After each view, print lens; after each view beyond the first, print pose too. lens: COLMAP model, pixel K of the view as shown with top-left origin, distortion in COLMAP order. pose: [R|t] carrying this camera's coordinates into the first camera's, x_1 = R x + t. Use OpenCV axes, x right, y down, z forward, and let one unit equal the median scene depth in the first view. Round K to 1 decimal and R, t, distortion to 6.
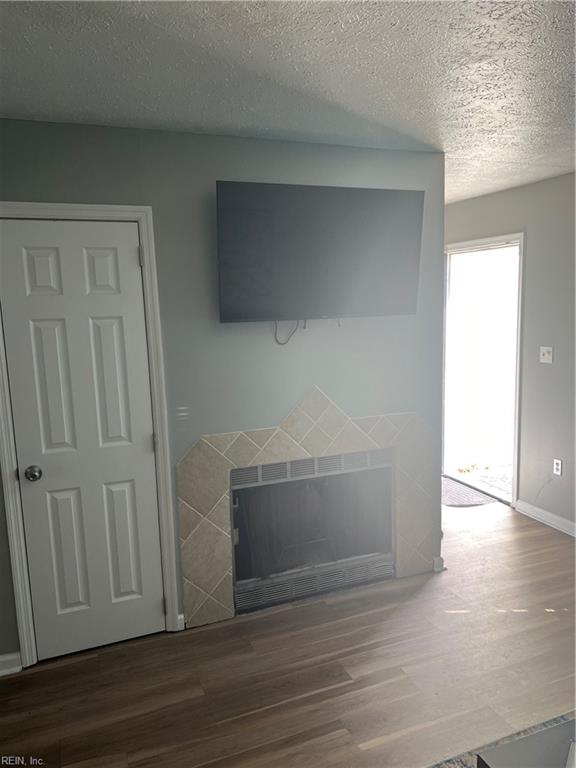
lens RADIAL K [[583.3, 0, 287.3], [0, 583.3, 379.7], [0, 0, 1]] dist [0.037301, -0.044007]
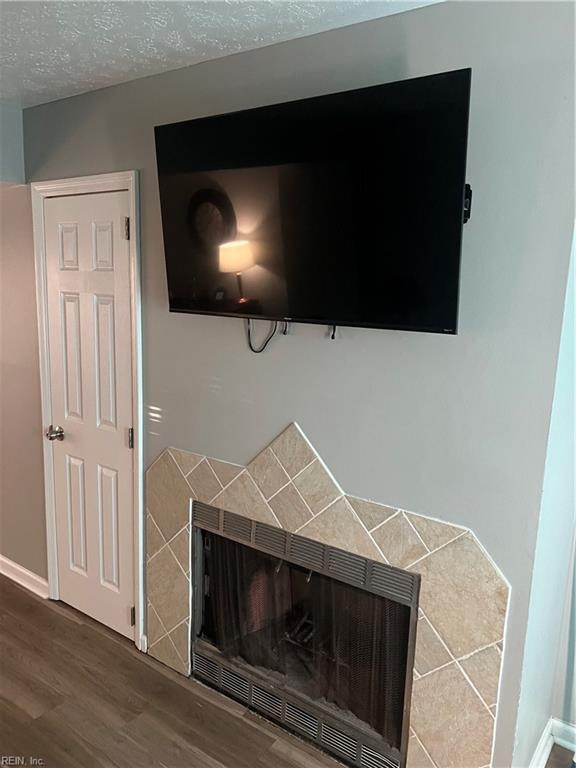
lens RADIAL K [[583.3, 0, 287.0], [0, 583.3, 389.9], [0, 0, 1]] dist [0.037301, -0.044007]
pose [[0.526960, 0.196203, -0.826933, 0.594589], [-0.165863, 0.978020, 0.126355, -0.111714], [0.833548, 0.070573, 0.547920, 0.666484]]
